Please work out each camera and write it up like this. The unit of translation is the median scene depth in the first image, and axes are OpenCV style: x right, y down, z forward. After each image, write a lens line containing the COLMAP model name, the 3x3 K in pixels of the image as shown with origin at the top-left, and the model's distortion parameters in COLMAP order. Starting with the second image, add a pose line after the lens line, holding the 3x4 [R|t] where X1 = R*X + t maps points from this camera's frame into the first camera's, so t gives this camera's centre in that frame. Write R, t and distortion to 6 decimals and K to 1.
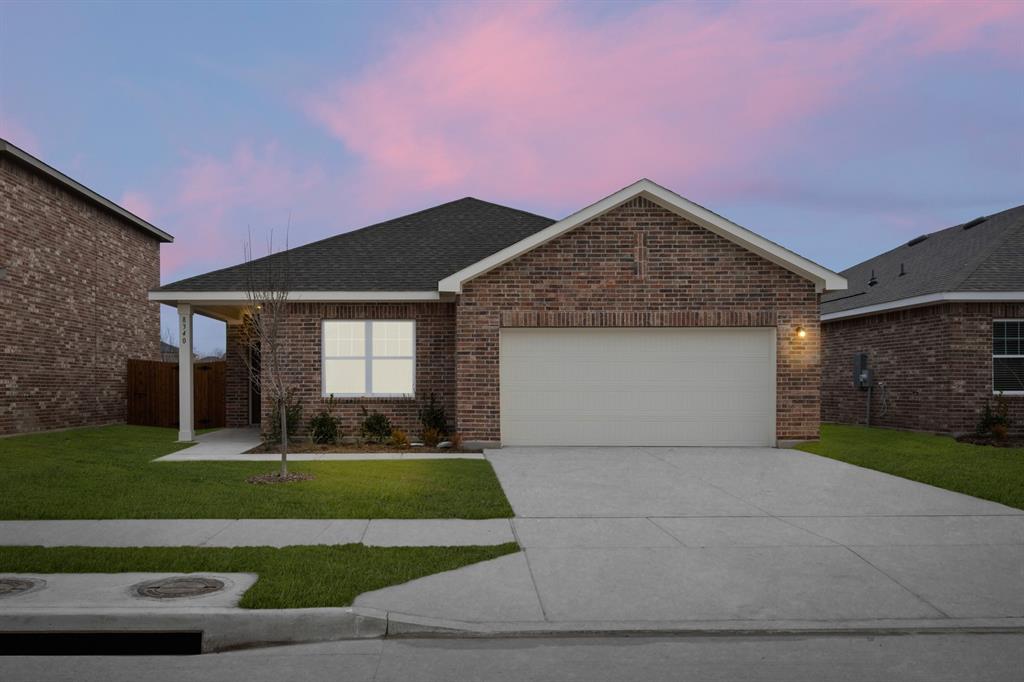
lens RADIAL K [[592.5, 0, 512.1], [0, 592.5, 346.2], [0, 0, 1]] dist [-0.002532, 0.000617]
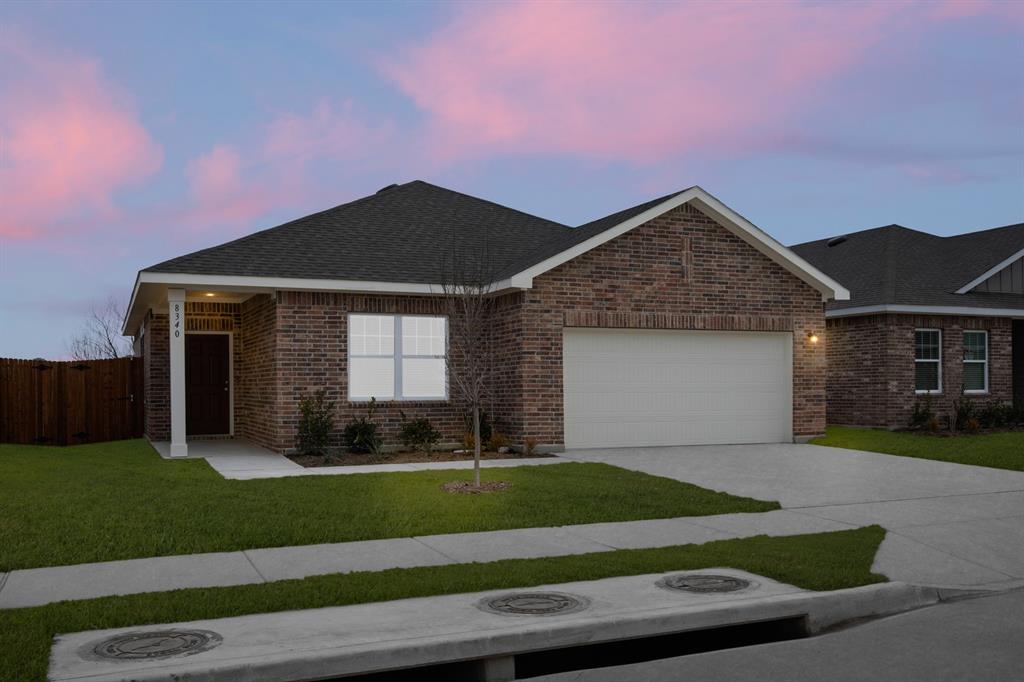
lens RADIAL K [[650.6, 0, 511.5], [0, 650.6, 339.8], [0, 0, 1]] dist [0.006592, -0.004105]
pose [[0.955718, 0.017092, 0.293787, -0.401303], [-0.014463, 0.999834, -0.011118, 0.002625], [-0.293928, 0.006377, 0.955806, 0.009846]]
